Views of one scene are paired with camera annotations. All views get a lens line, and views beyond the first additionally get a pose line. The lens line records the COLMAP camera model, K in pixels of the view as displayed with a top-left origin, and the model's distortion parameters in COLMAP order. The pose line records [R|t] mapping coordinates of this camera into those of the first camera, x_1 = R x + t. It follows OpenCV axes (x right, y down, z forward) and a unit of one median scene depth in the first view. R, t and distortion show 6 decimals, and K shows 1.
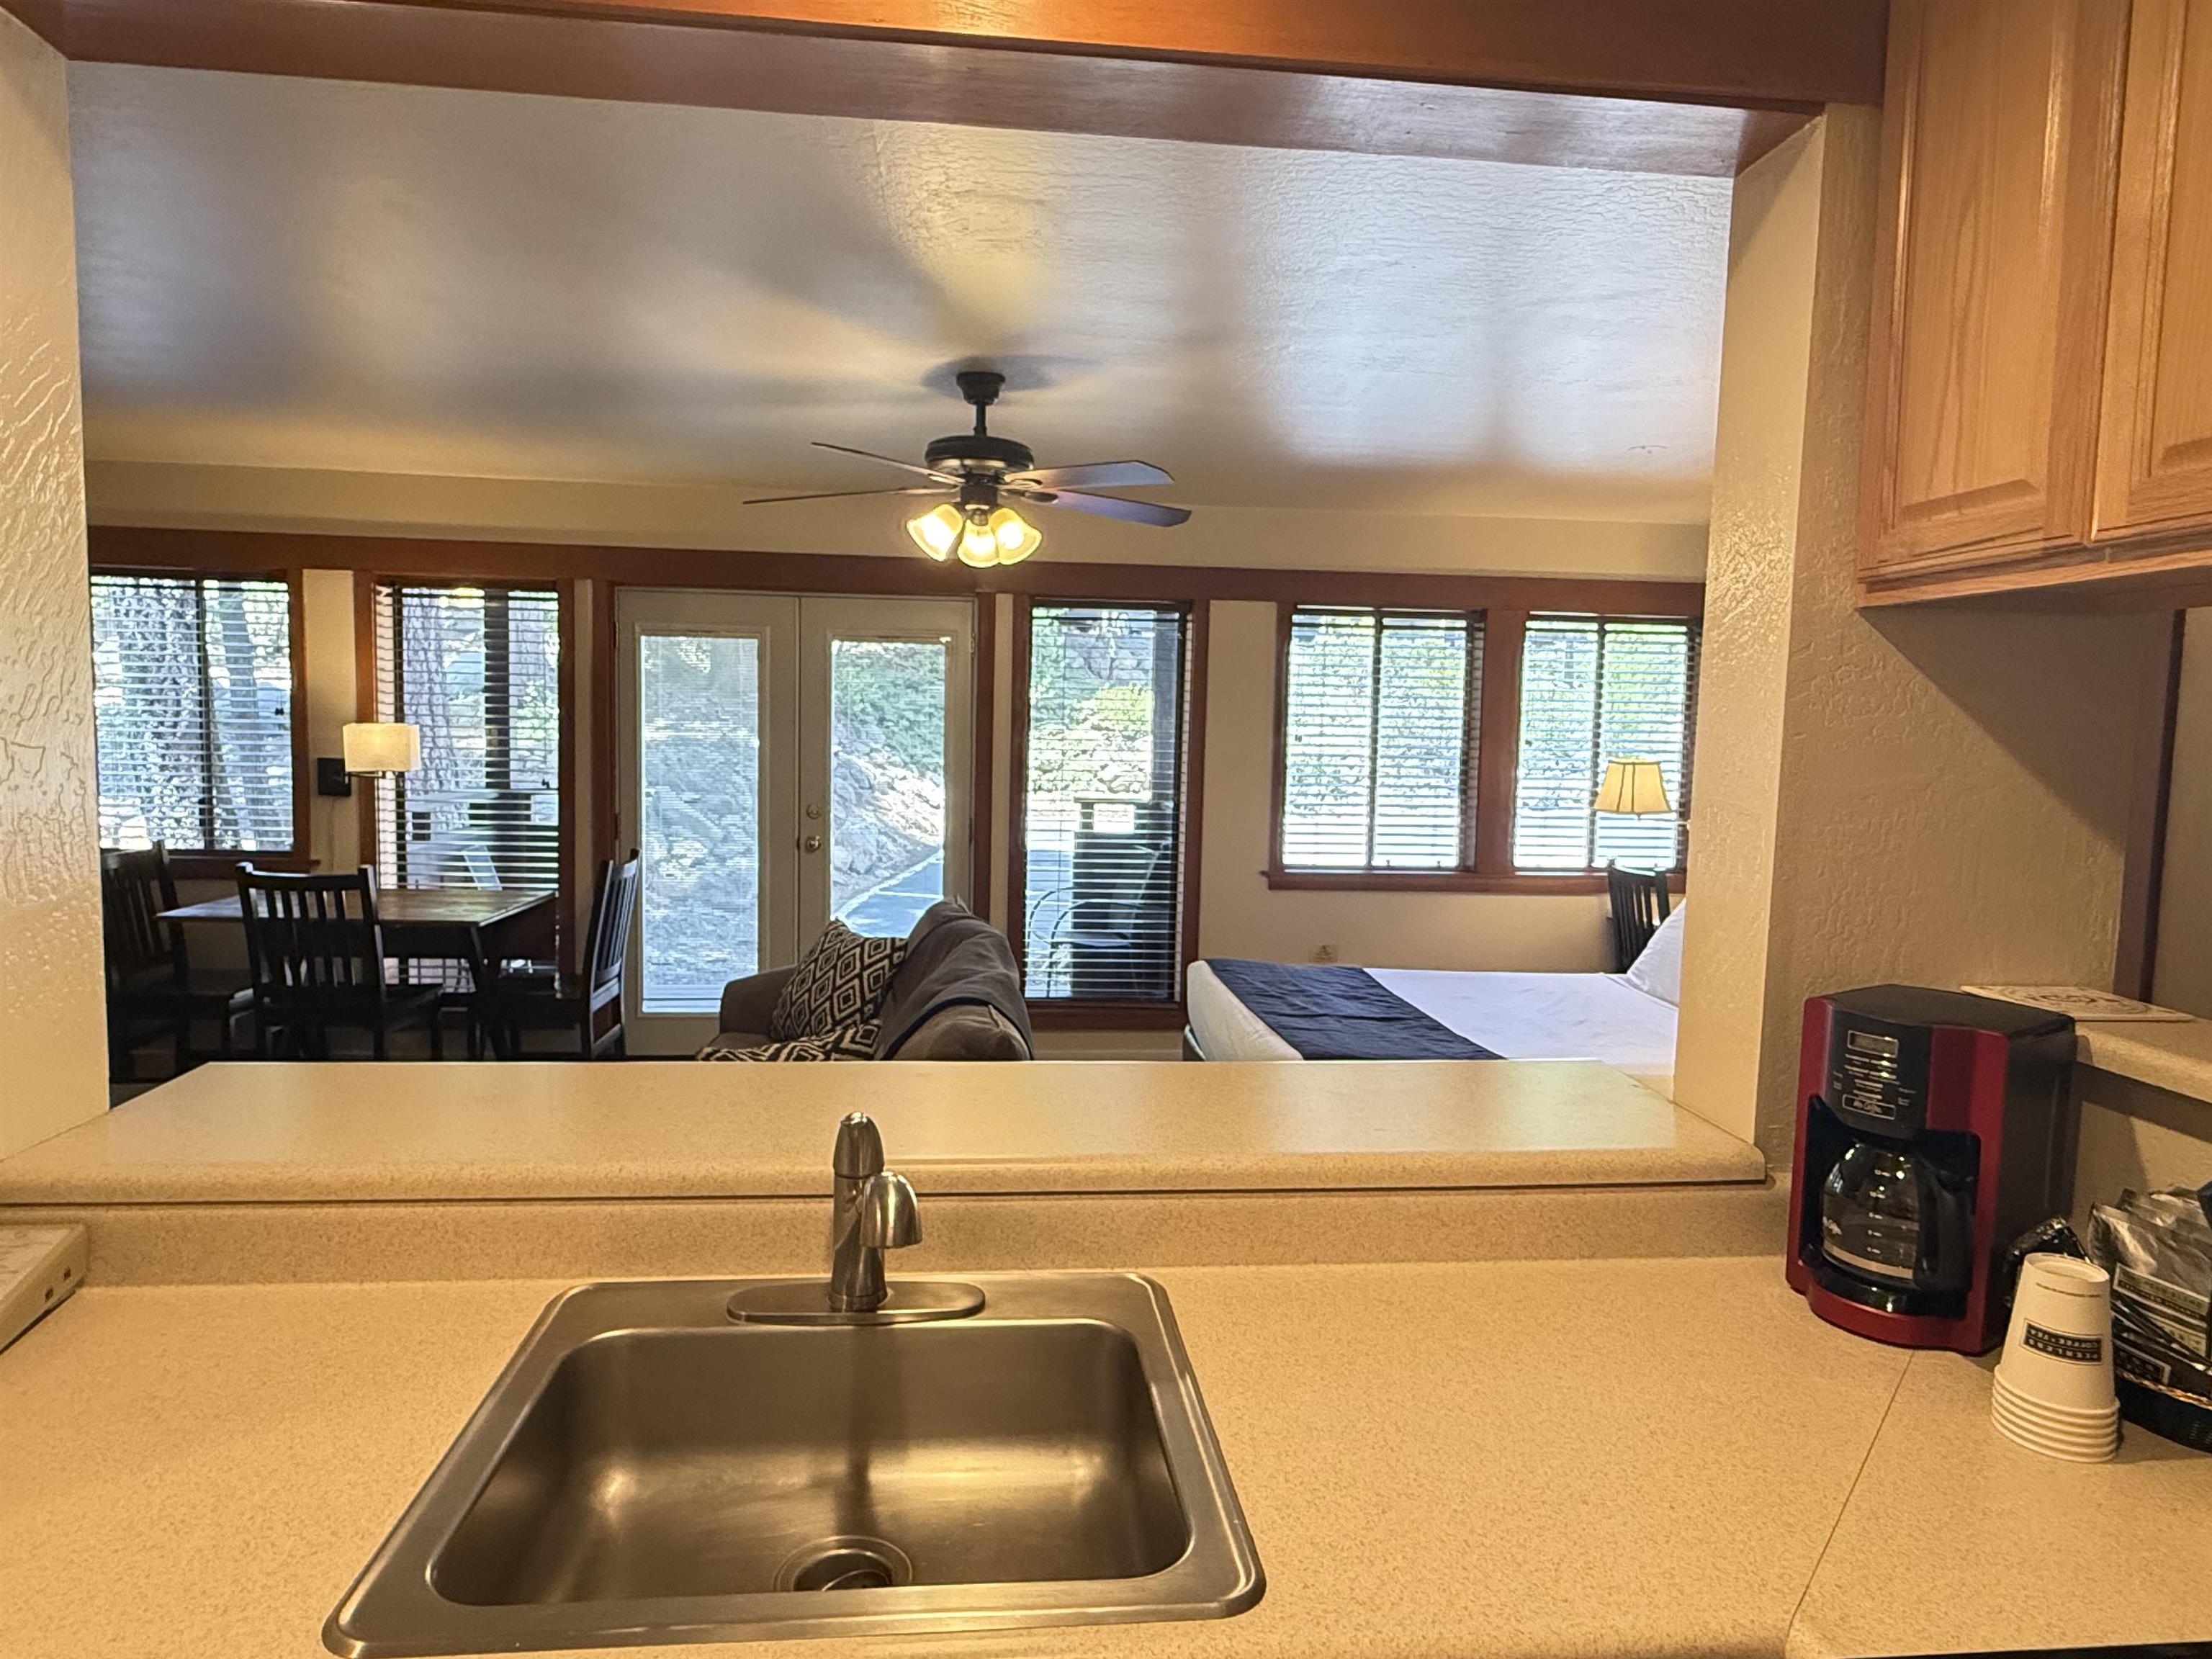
lens RADIAL K [[1343.6, 0, 1090.3], [0, 1343.6, 820.4], [0, 0, 1]] dist [-0.000438, -0.000398]
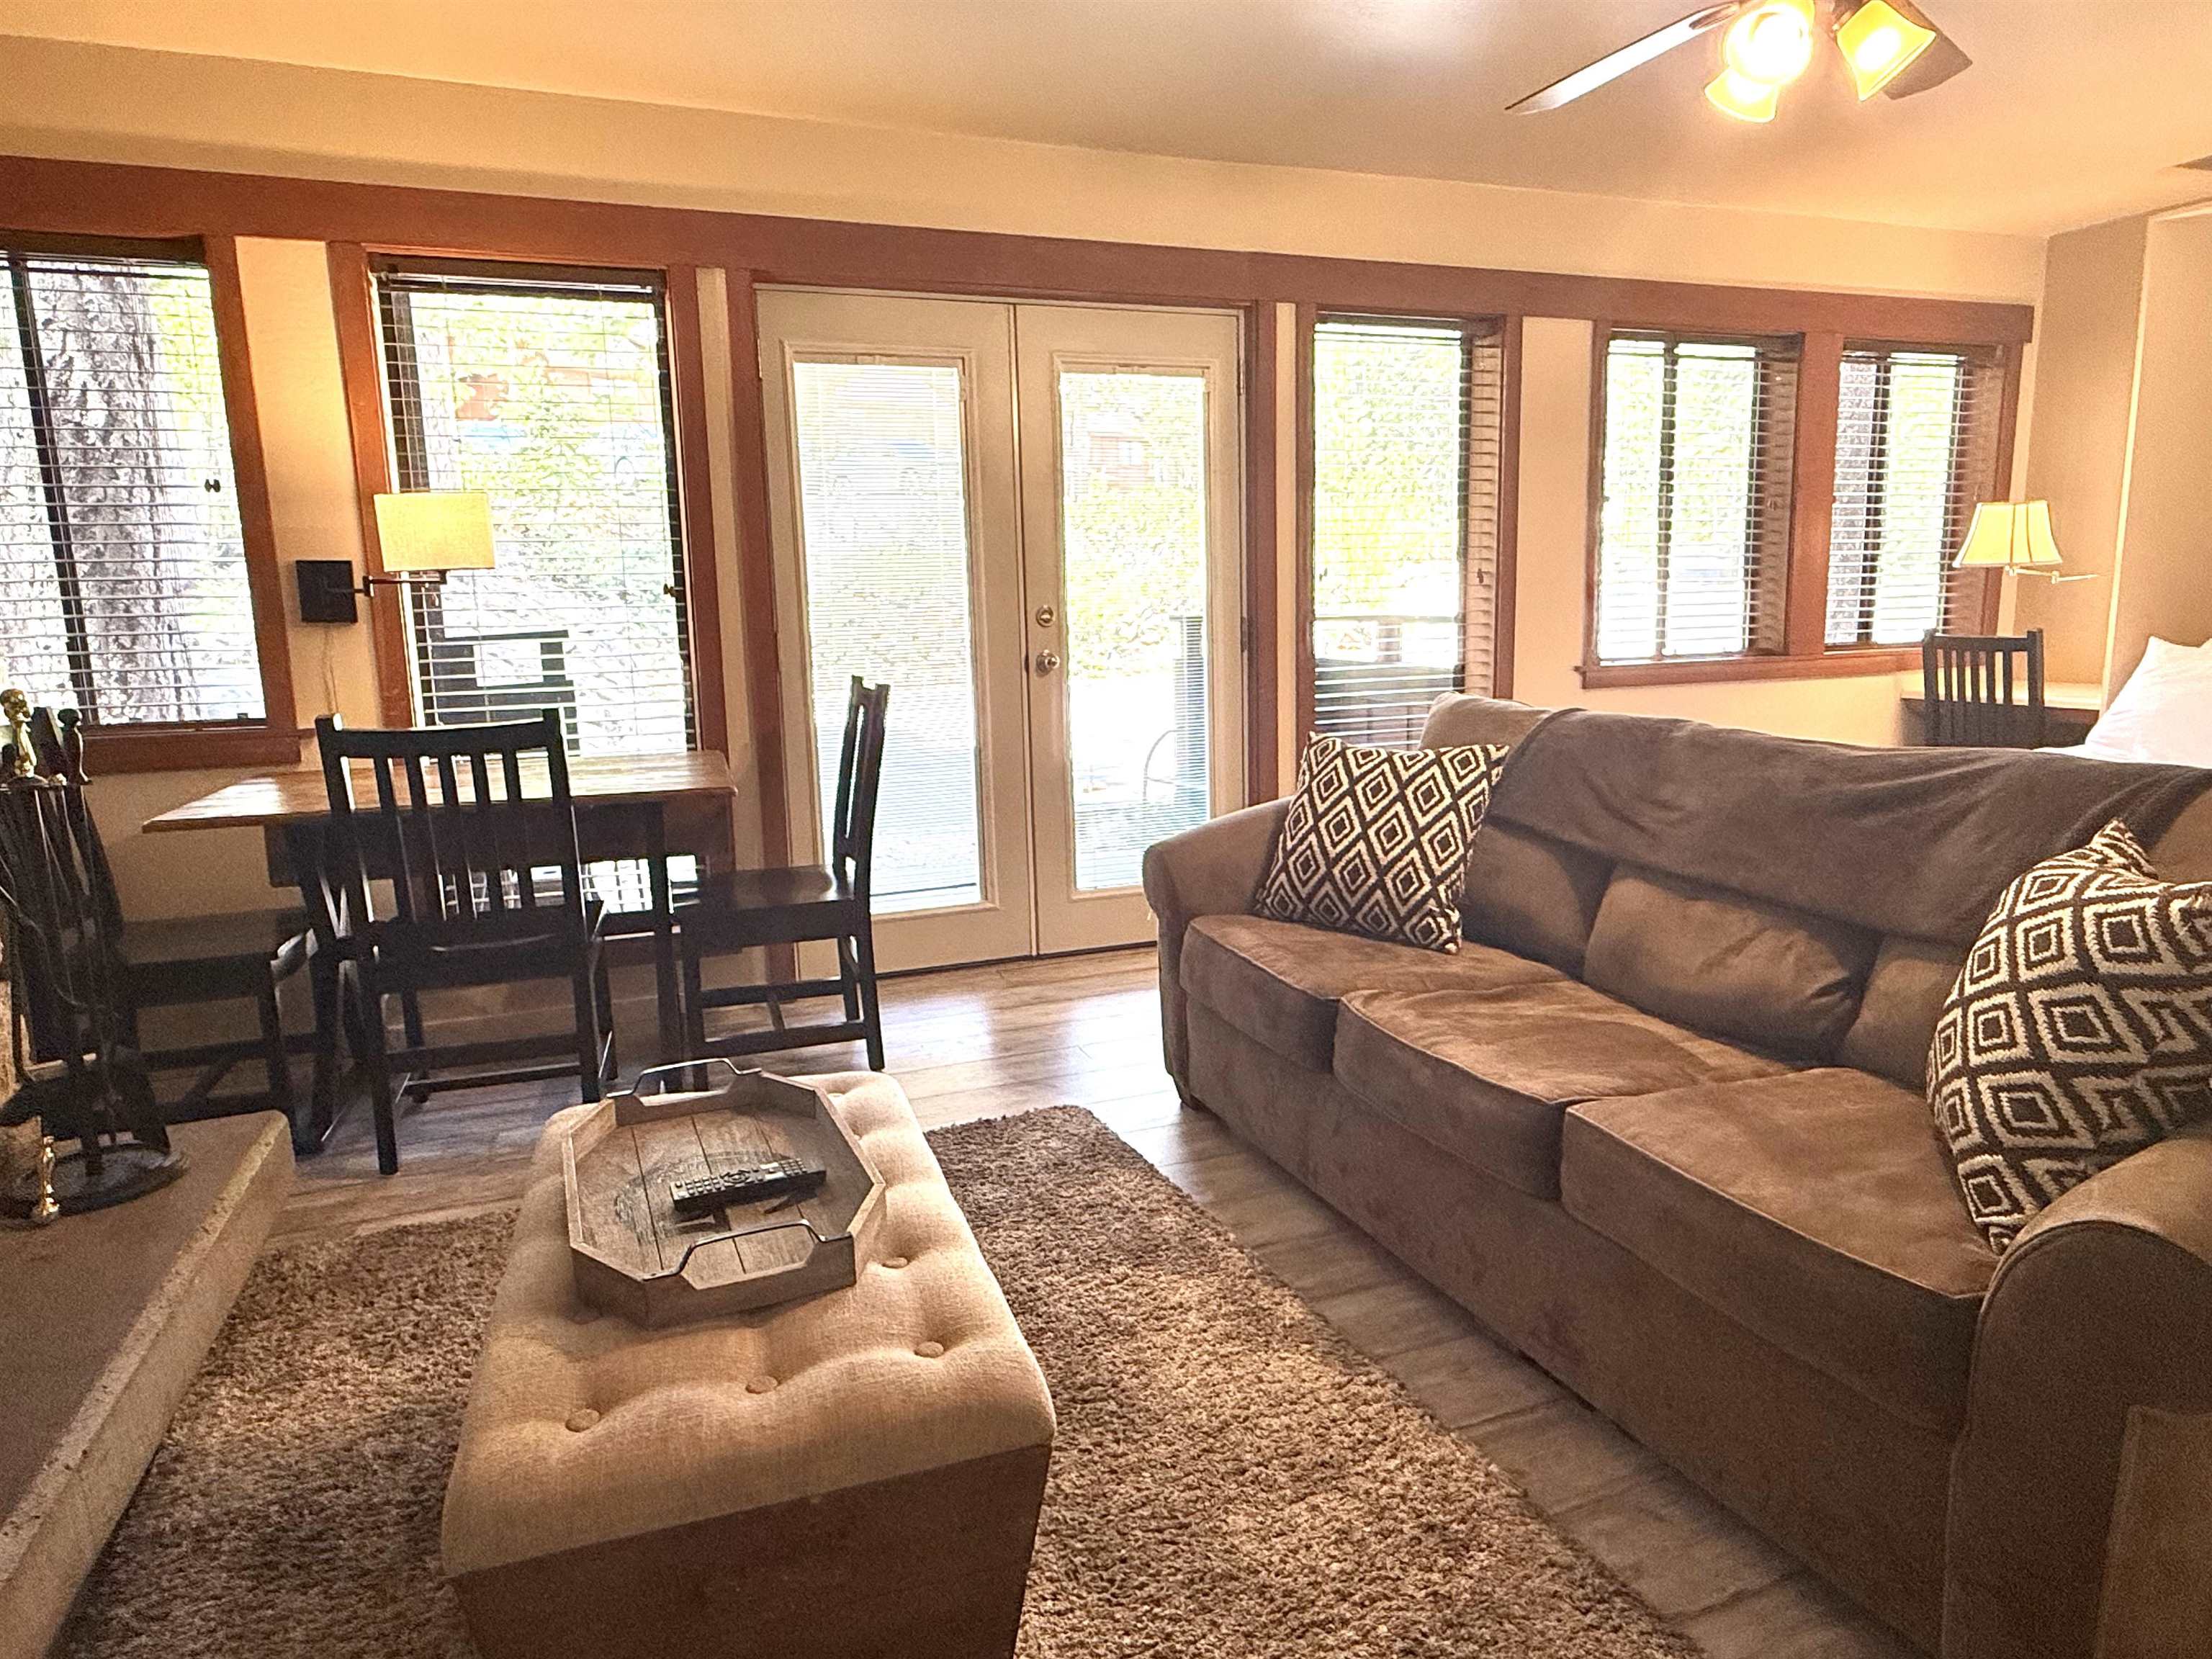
lens RADIAL K [[1343.6, 0, 1055.1], [0, 1343.6, 825.0], [0, 0, 1]] dist [-0.000438, -0.000398]
pose [[0.964307, -0.089096, 0.249347, -0.397048], [0.067498, 0.993293, 0.093882, 0.037063], [-0.256039, -0.073701, 0.963853, 0.311074]]
